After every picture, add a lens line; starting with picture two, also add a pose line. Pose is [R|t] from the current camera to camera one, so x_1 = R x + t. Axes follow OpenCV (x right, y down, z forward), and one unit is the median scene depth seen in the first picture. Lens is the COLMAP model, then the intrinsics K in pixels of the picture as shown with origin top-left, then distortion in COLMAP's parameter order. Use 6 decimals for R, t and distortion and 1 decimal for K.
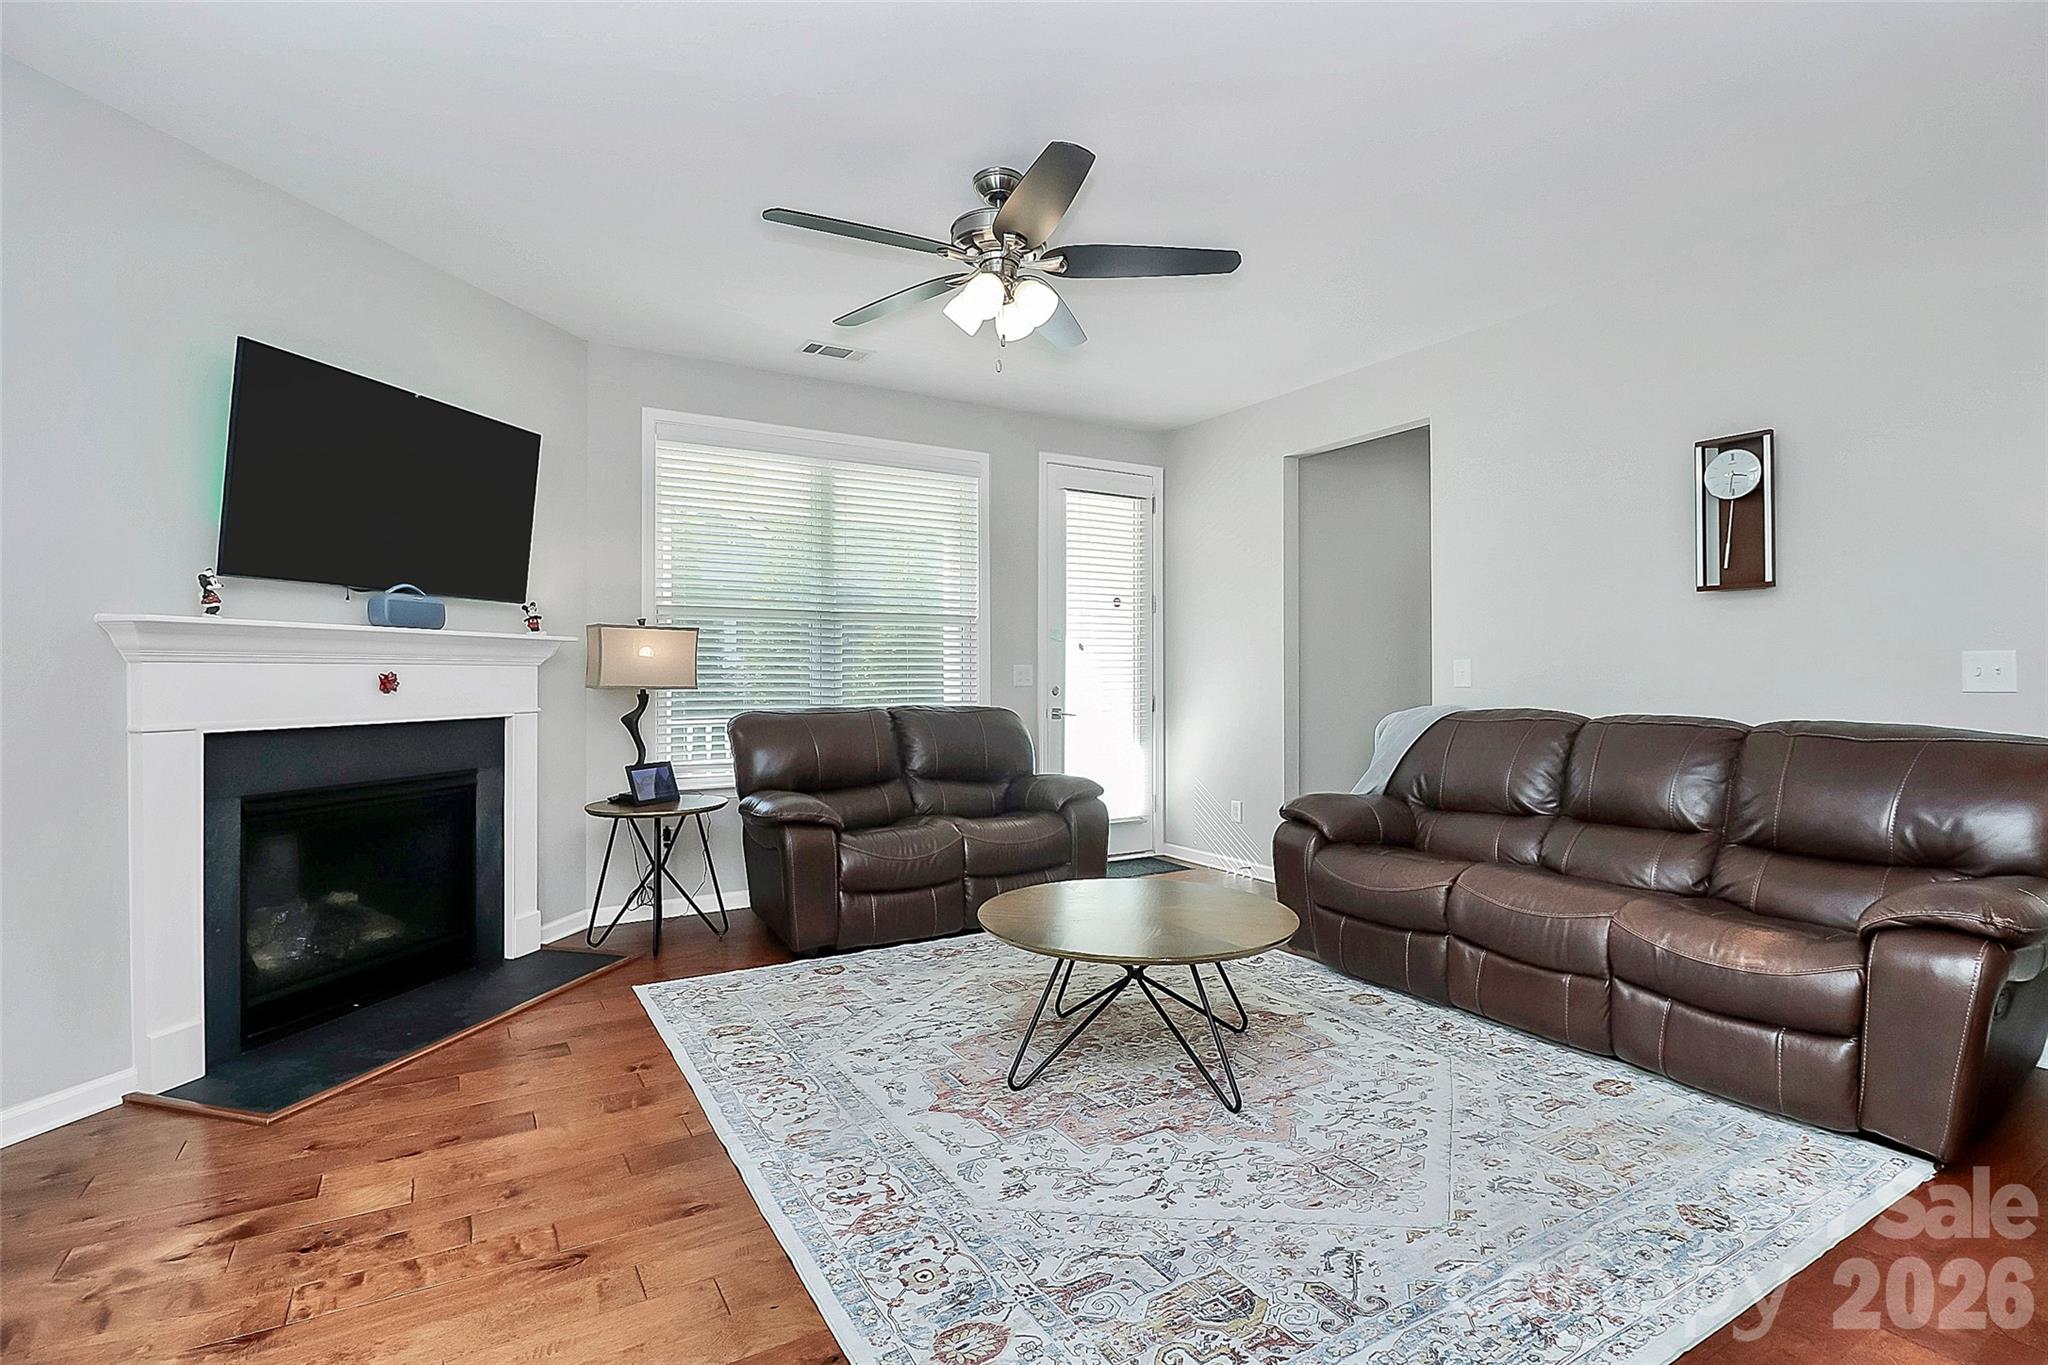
lens RADIAL K [[969.0, 0, 961.7], [0, 969.0, 664.1], [0, 0, 1]] dist [-0.005038, -0.008151]
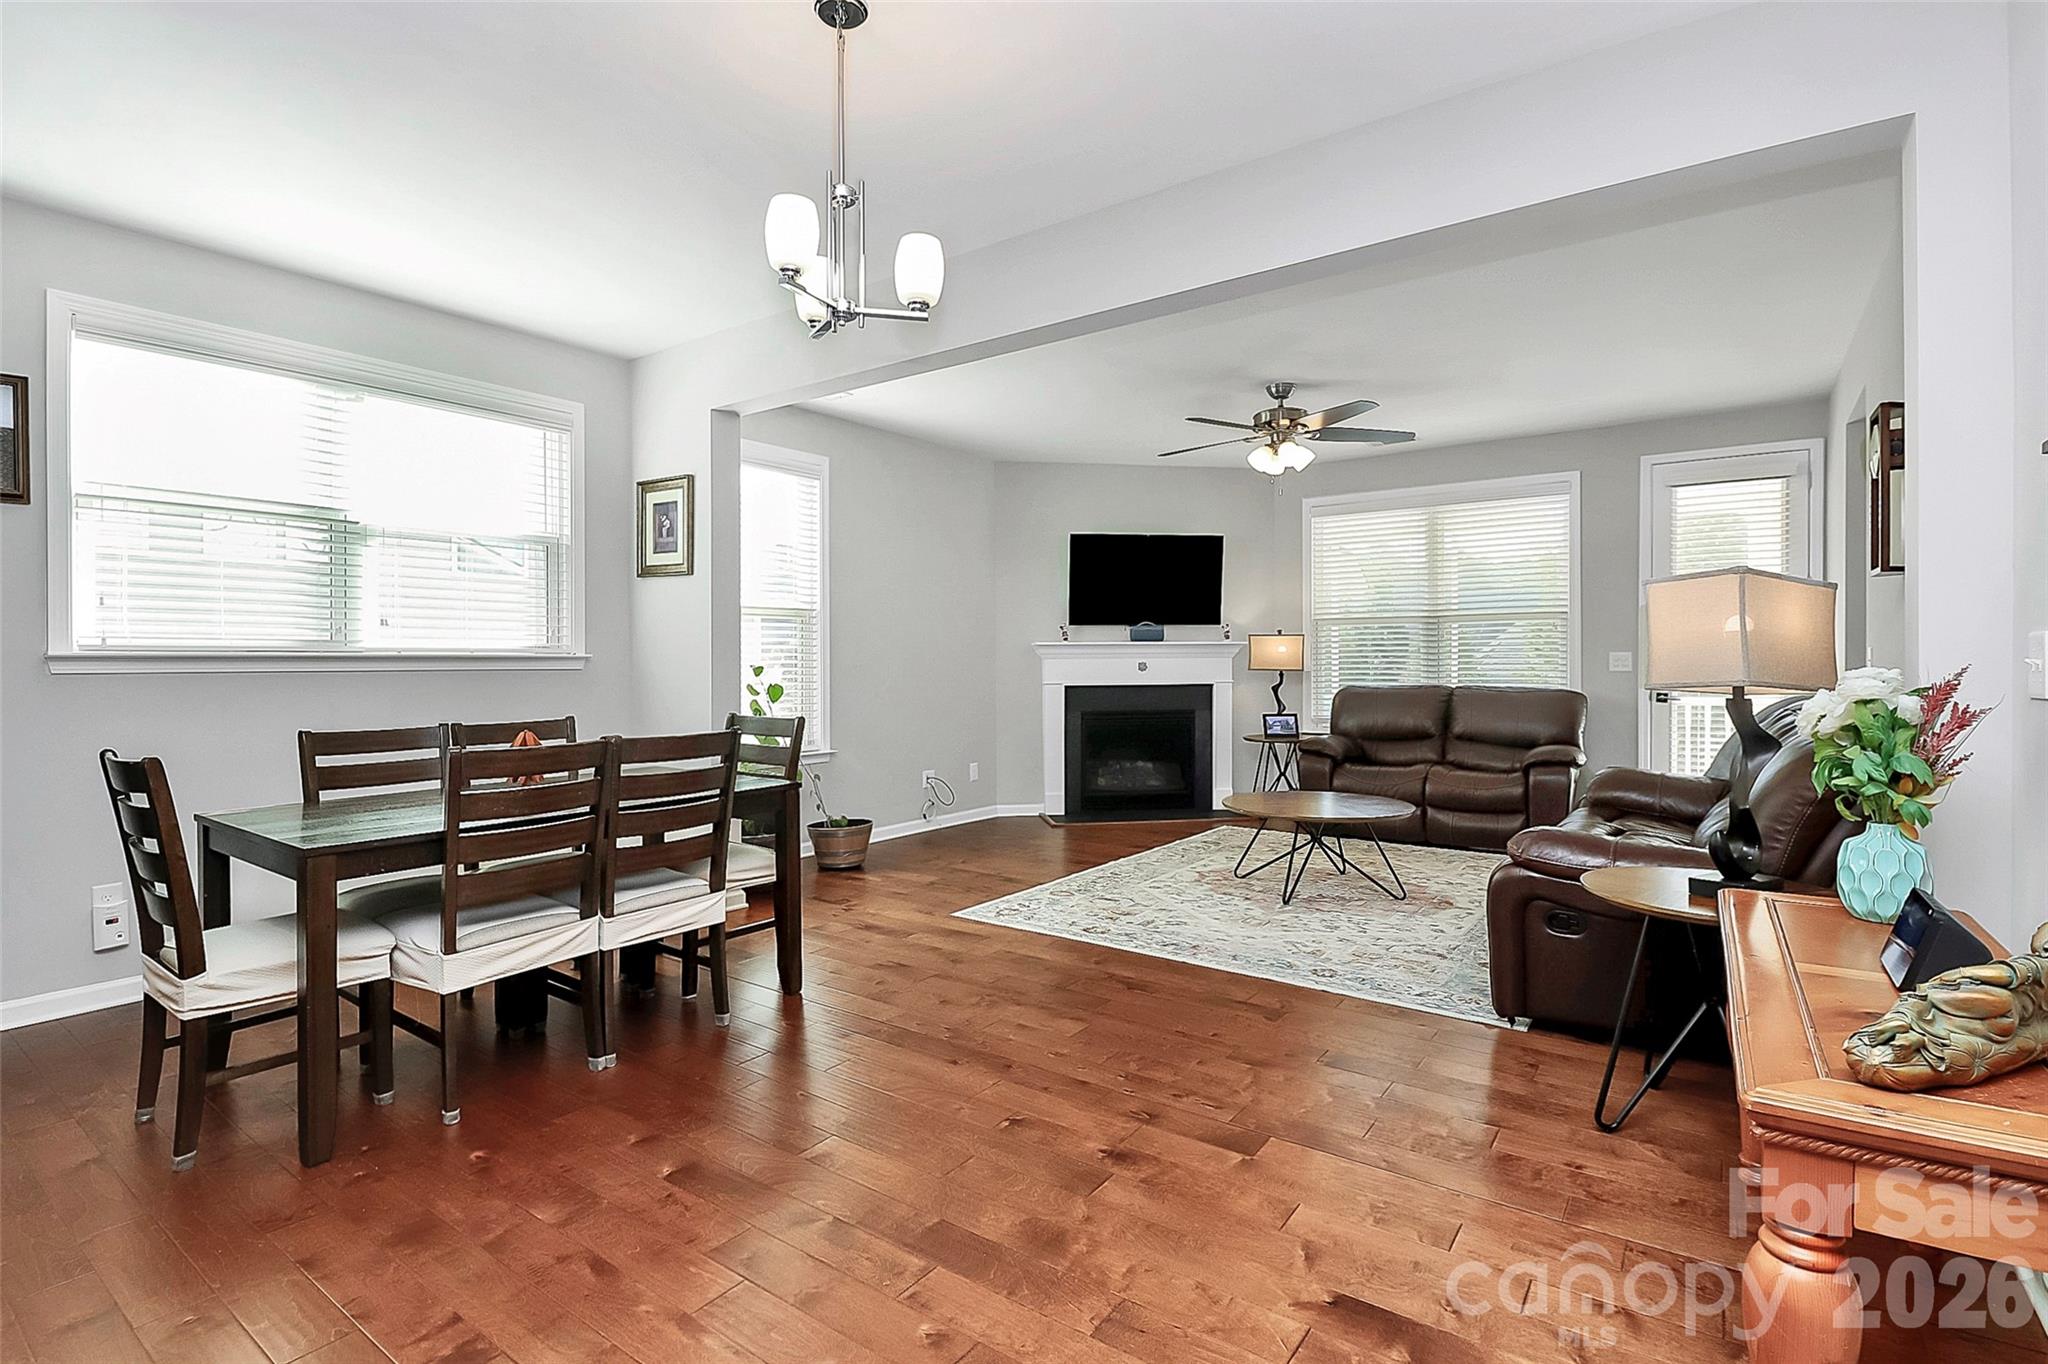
lens RADIAL K [[969.0, 0, 1013.6], [0, 969.0, 659.8], [0, 0, 1]] dist [-0.005038, -0.008151]
pose [[0.396169, 0.001405, -0.918177, 1.444723], [0.016612, 0.999824, 0.008697, -0.022275], [0.918027, -0.018699, 0.396076, -0.159366]]
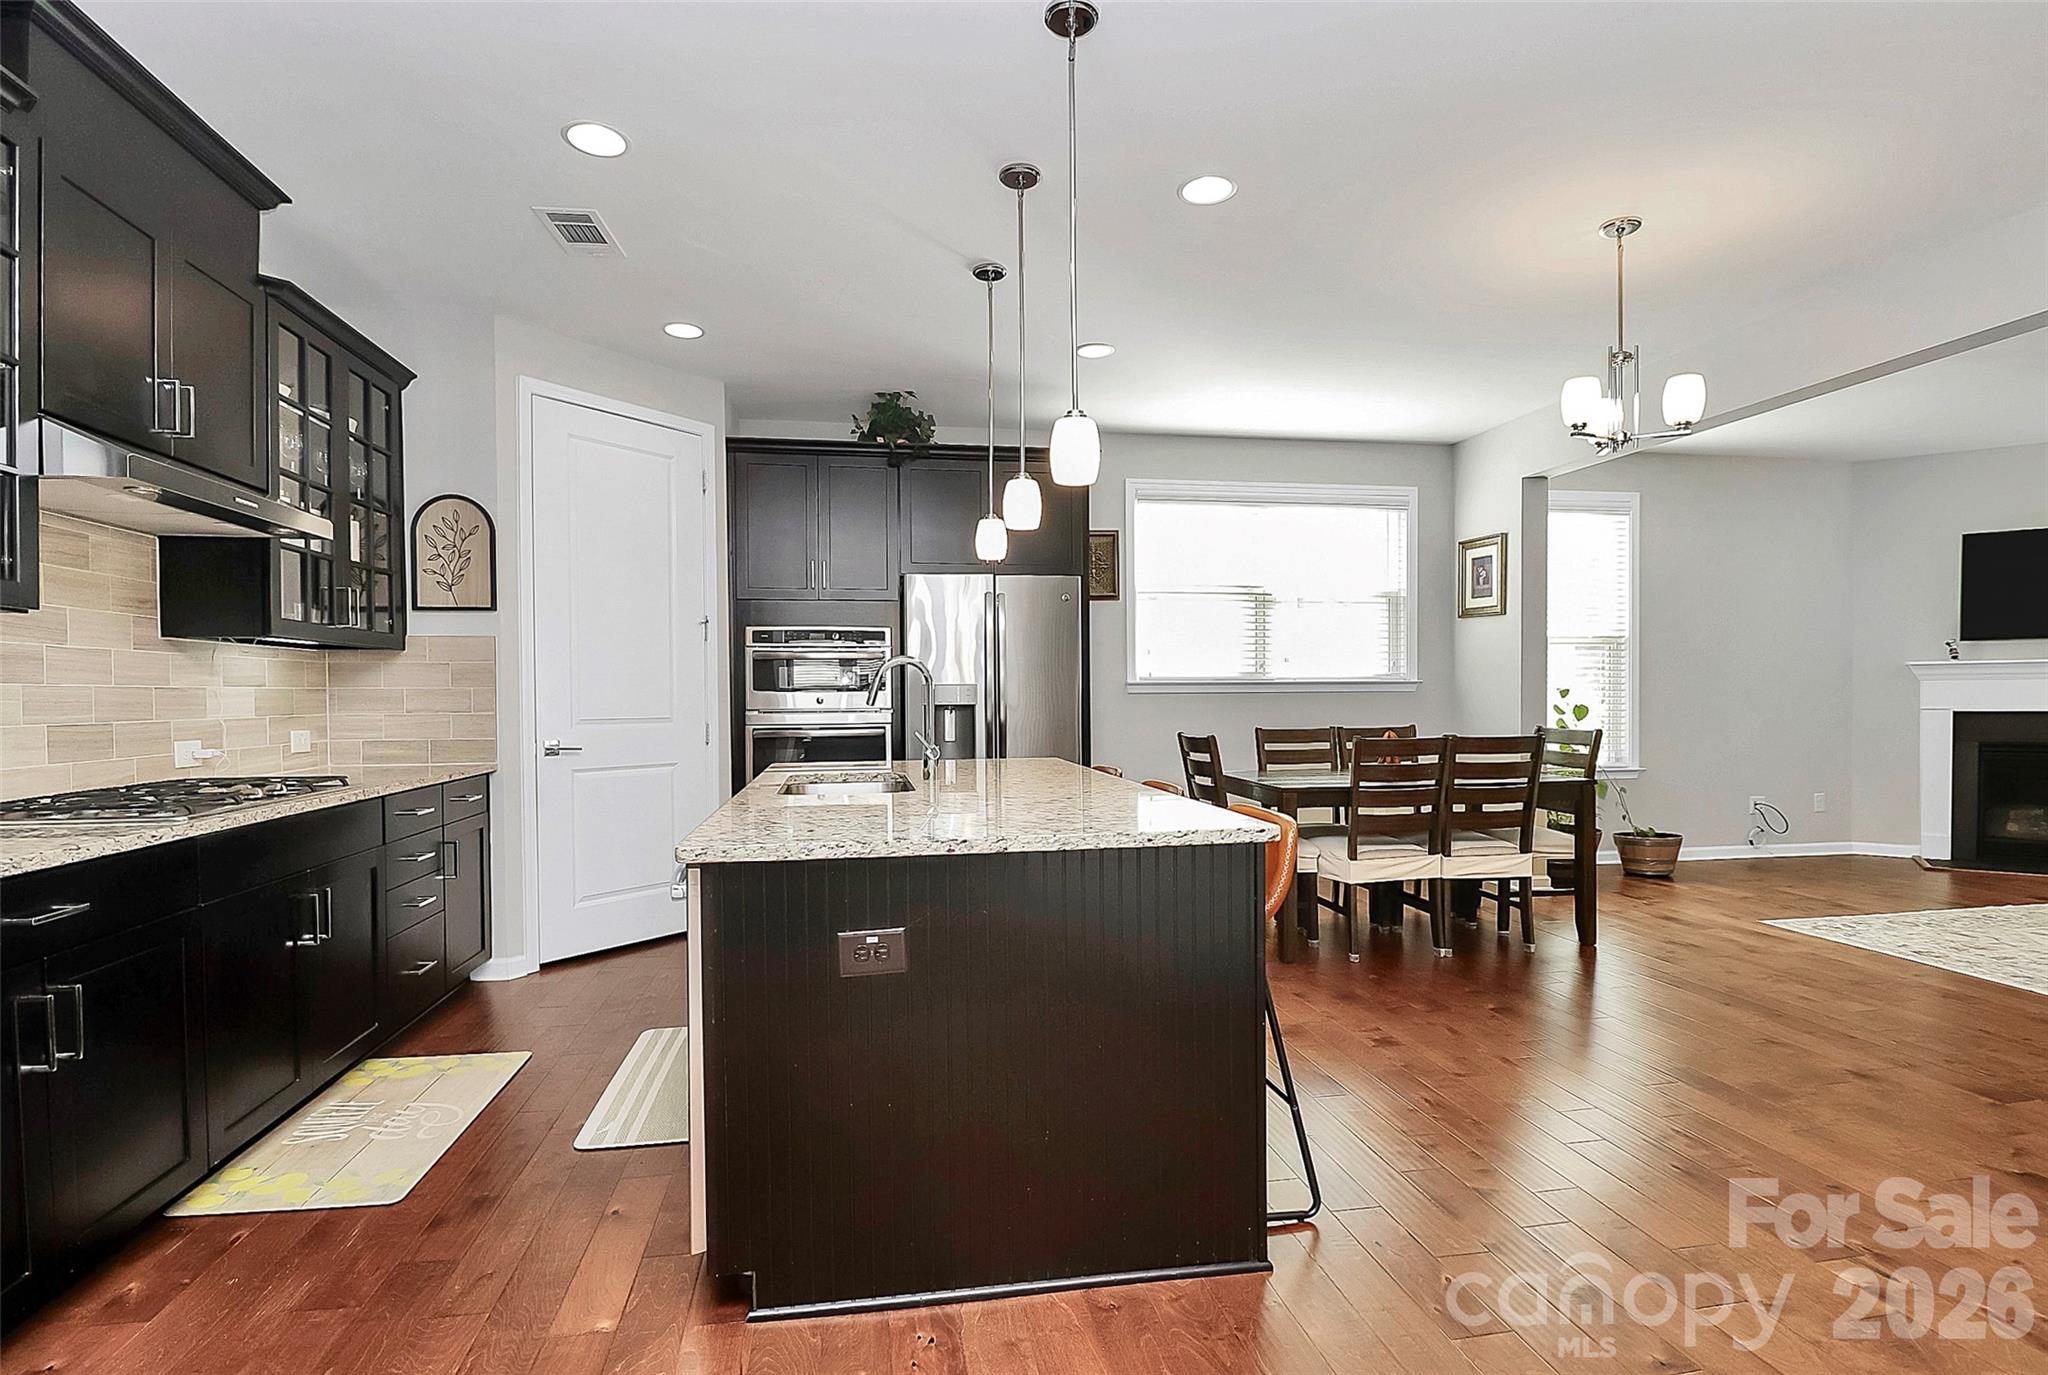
lens RADIAL K [[969.0, 0, 1023.8], [0, 969.0, 703.9], [0, 0, 1]] dist [-0.005038, -0.008151]
pose [[-0.360254, 0.020612, -0.932627, 1.923644], [0.023046, 0.999647, 0.013191, -0.024357], [0.932570, -0.016741, -0.360602, -0.212925]]
